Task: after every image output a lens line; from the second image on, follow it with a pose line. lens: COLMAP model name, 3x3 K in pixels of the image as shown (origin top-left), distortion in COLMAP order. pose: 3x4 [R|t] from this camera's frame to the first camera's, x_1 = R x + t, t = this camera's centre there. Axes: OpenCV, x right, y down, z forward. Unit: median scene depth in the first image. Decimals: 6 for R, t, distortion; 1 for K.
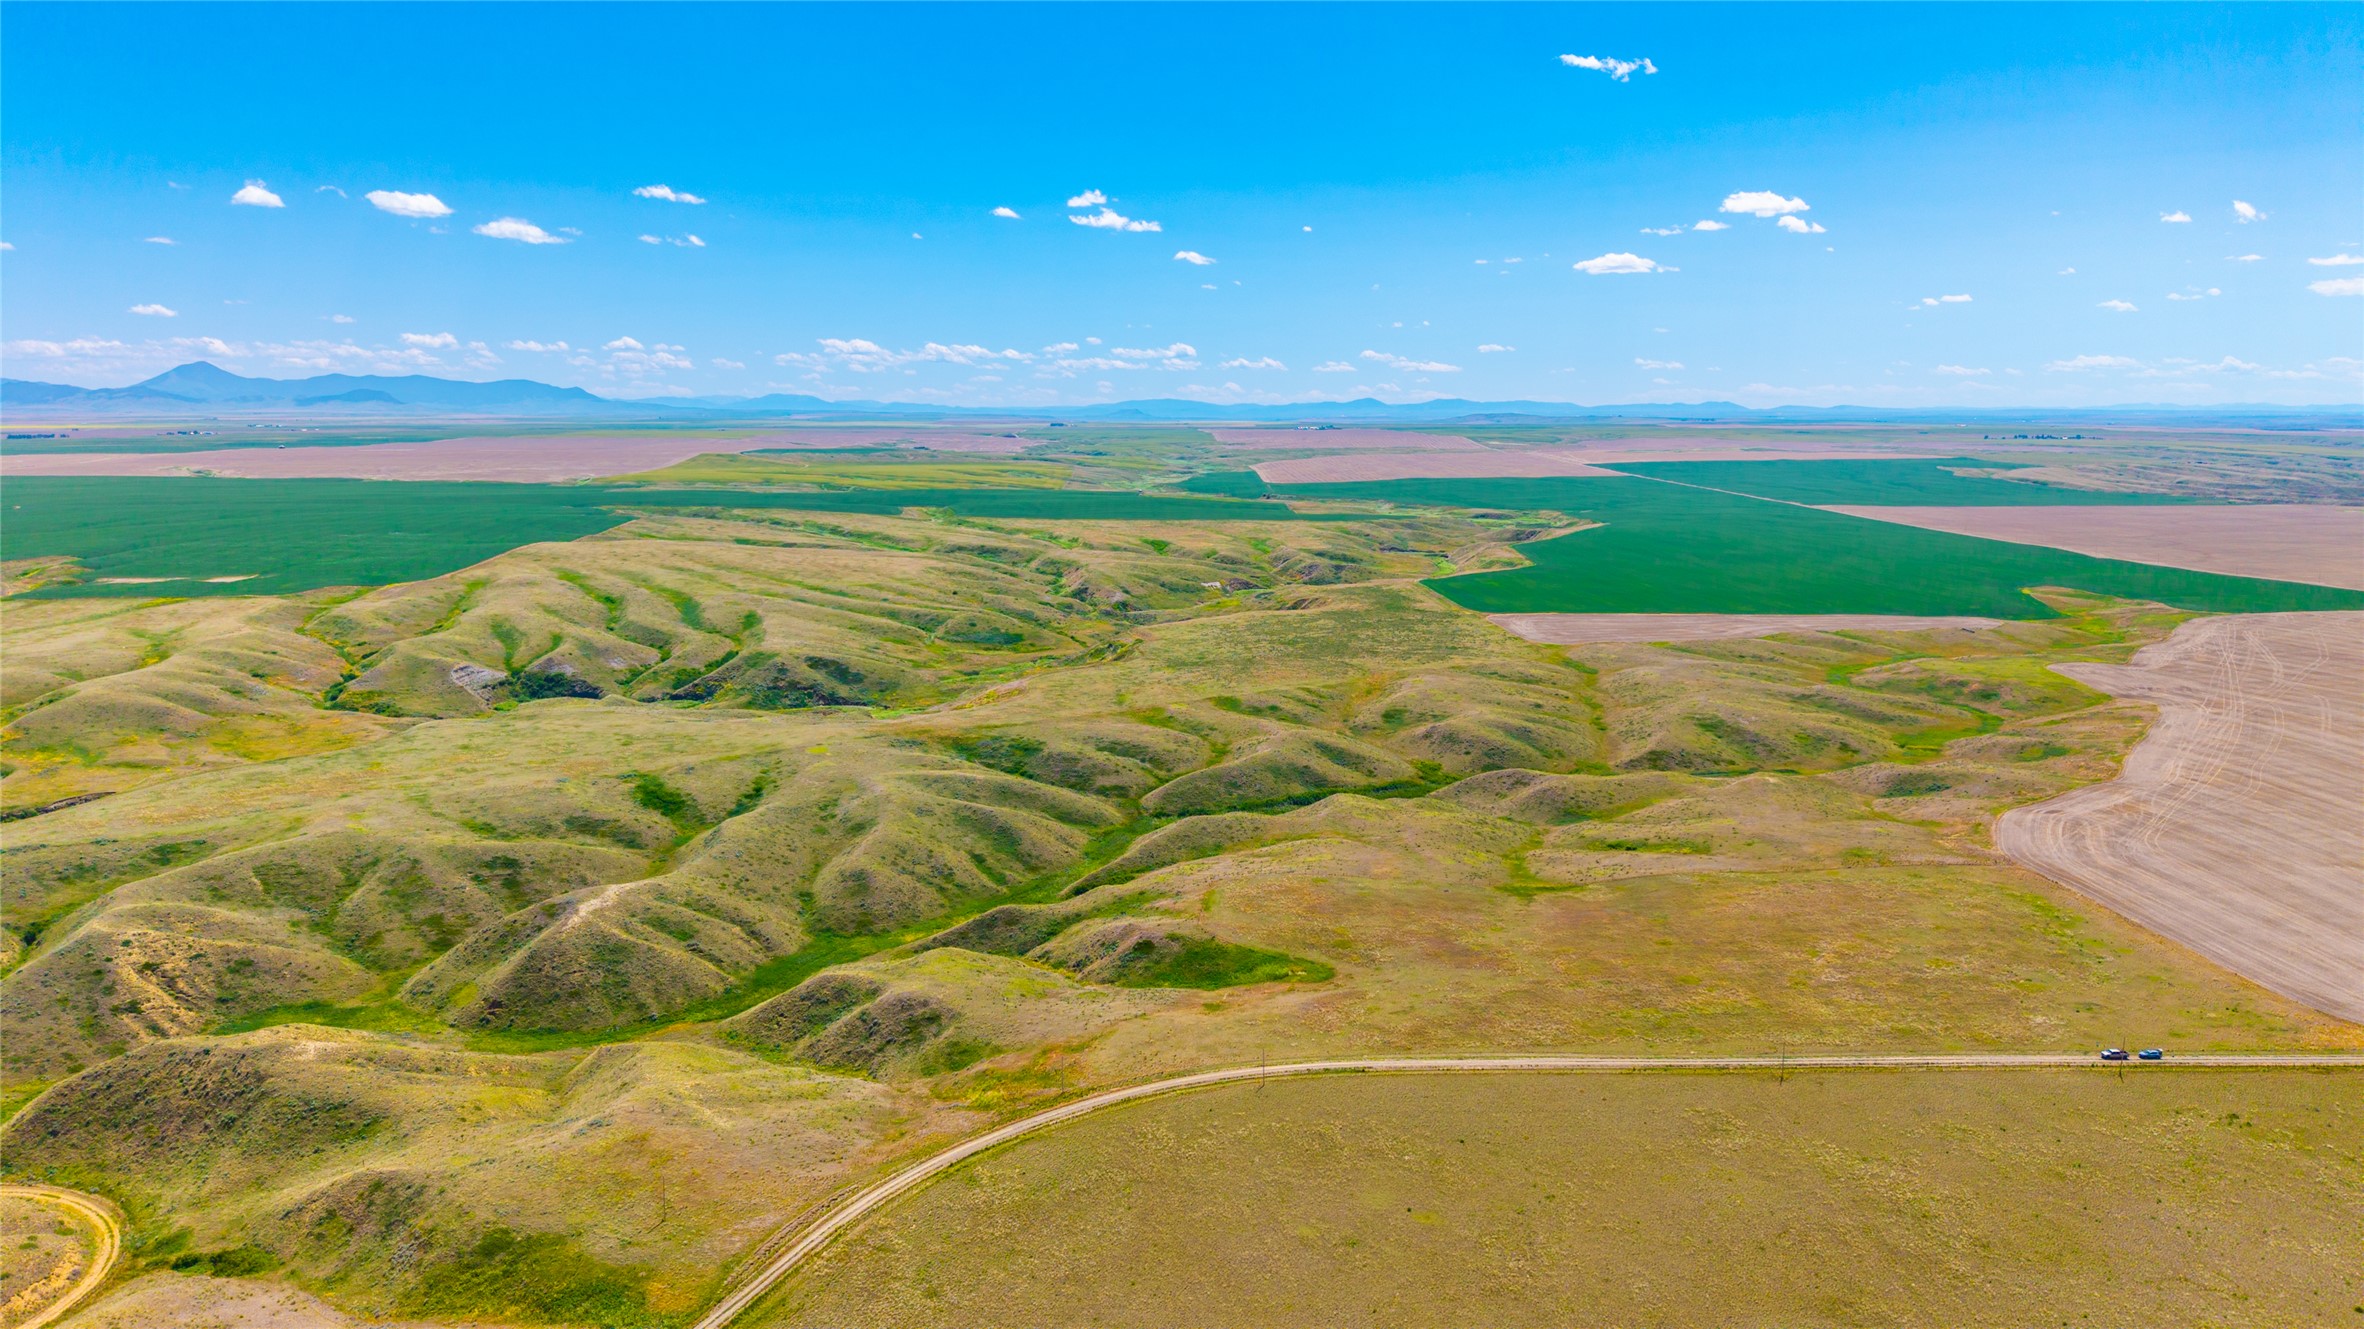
lens RADIAL K [[1575.9, 0, 1178.9], [0, 1575.9, 666.0], [0, 0, 1]] dist [0.036561, -0.043832]
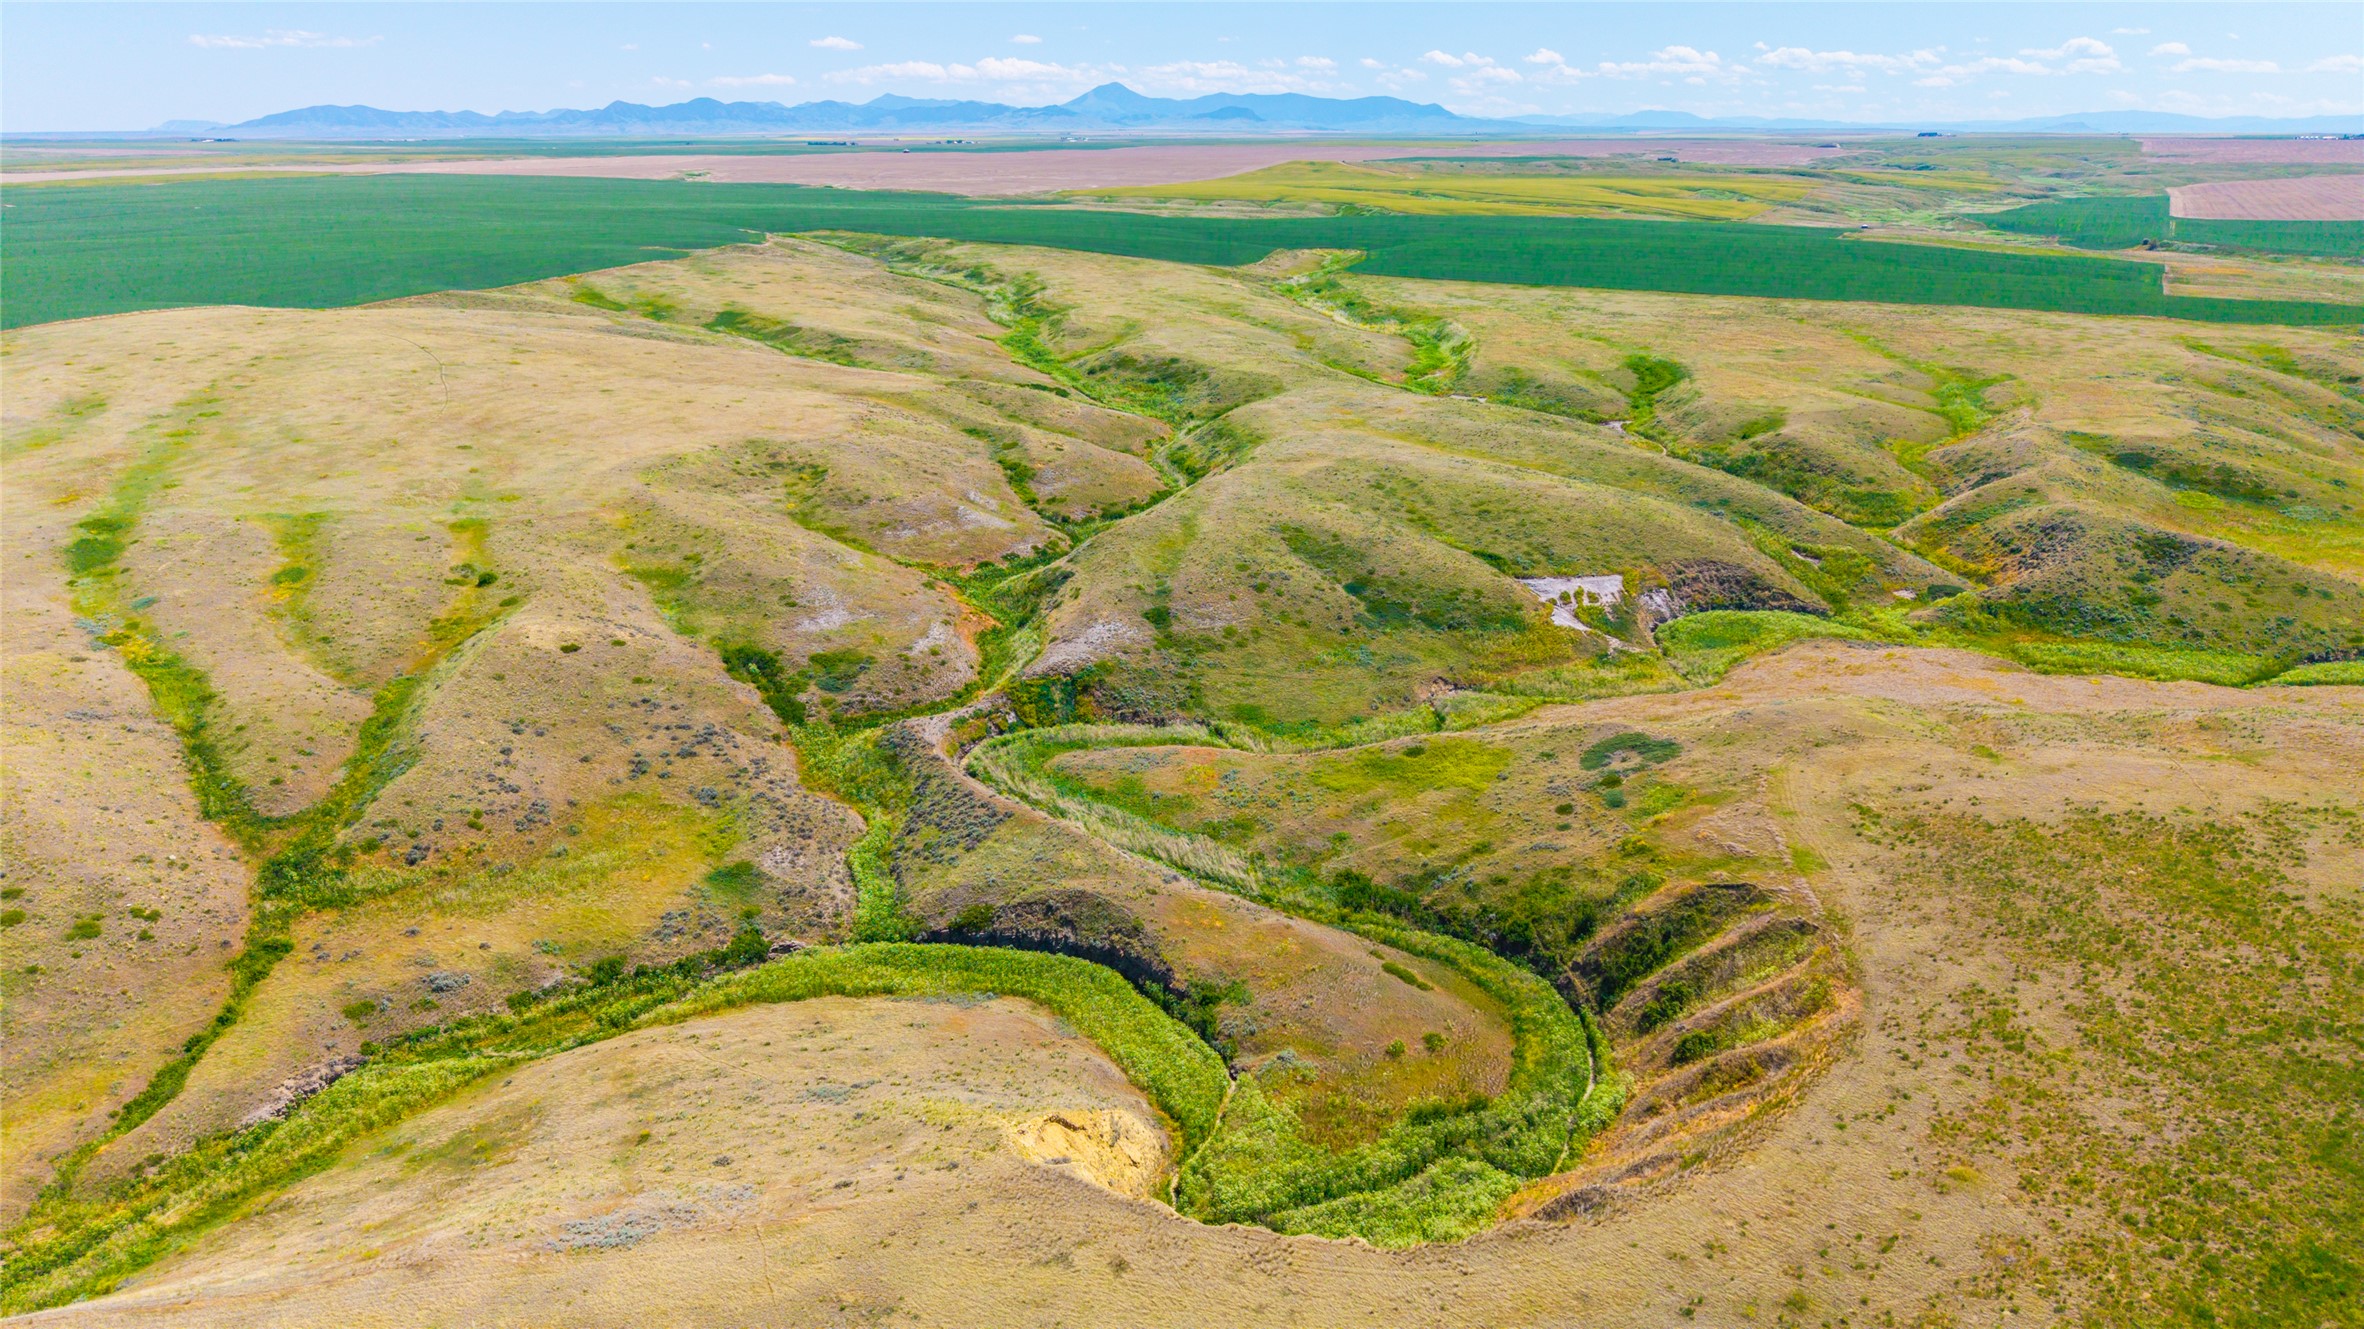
lens RADIAL K [[1575.9, 0, 1178.9], [0, 1575.9, 666.0], [0, 0, 1]] dist [0.036561, -0.043832]
pose [[0.864945, 0.159722, -0.475772, 0.139325], [-0.078832, 0.979476, 0.185505, -0.125286], [0.495636, -0.122946, 0.859784, 1.074631]]
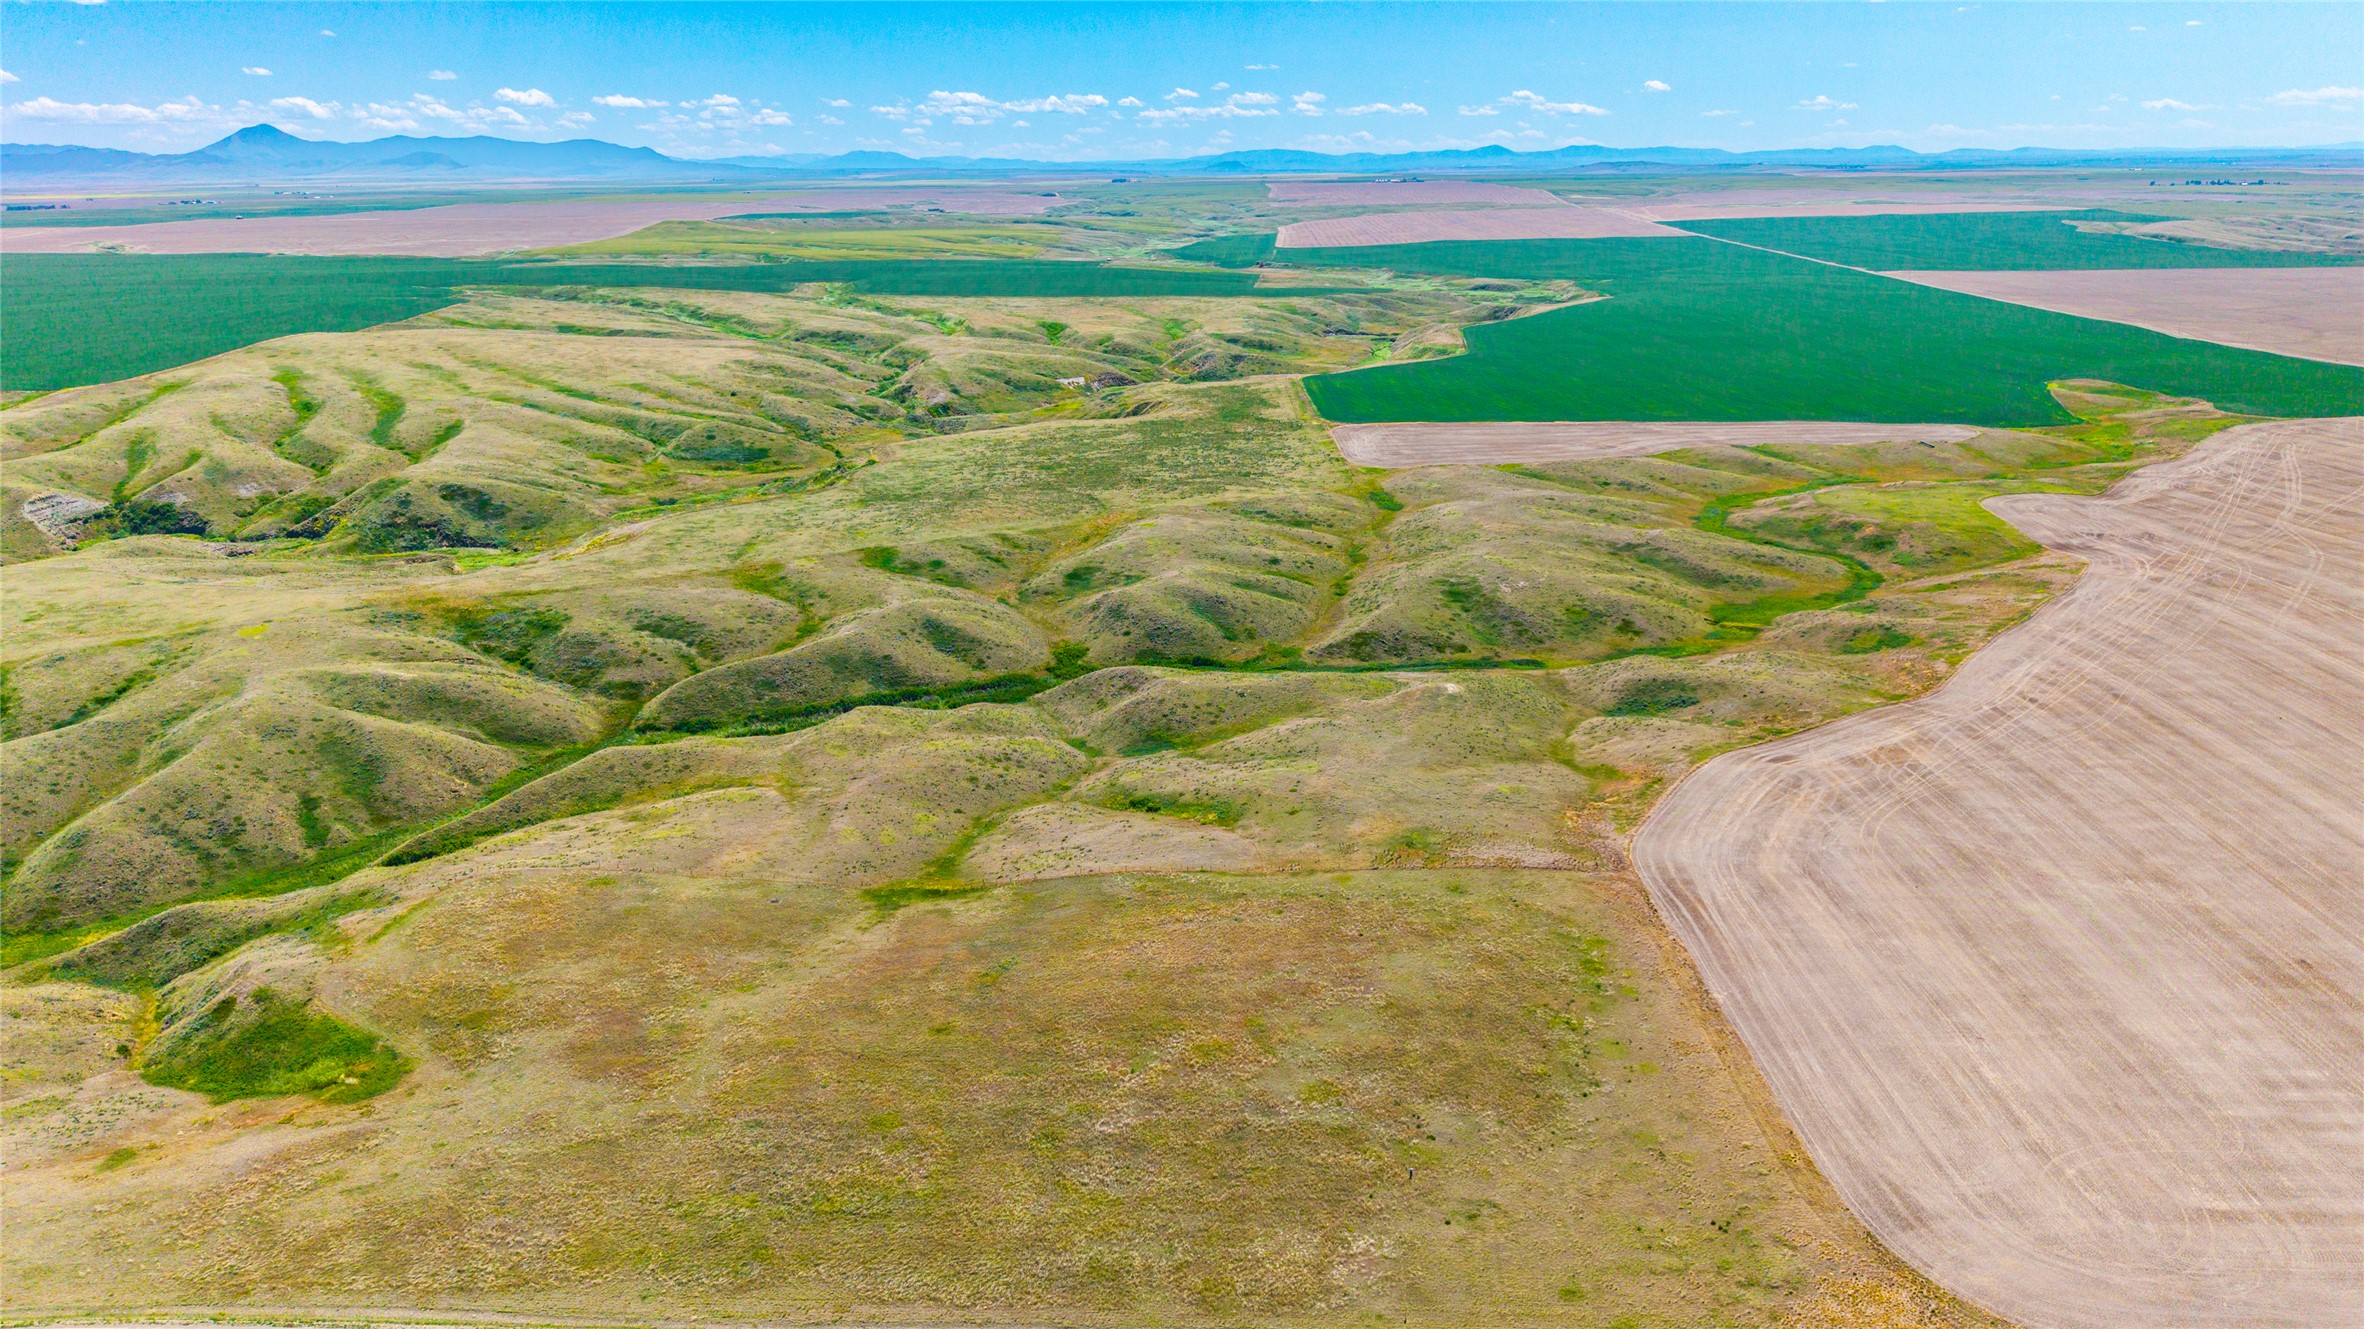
lens RADIAL K [[1634.3, 0, 1182.0], [0, 1634.3, 664.5], [0, 0, 1]] dist [0.043052, -0.055764]
pose [[0.997853, 0.007190, -0.065099, 0.204409], [0.001677, 0.990826, 0.135133, -0.028398], [0.065474, -0.134952, 0.988687, 0.169088]]
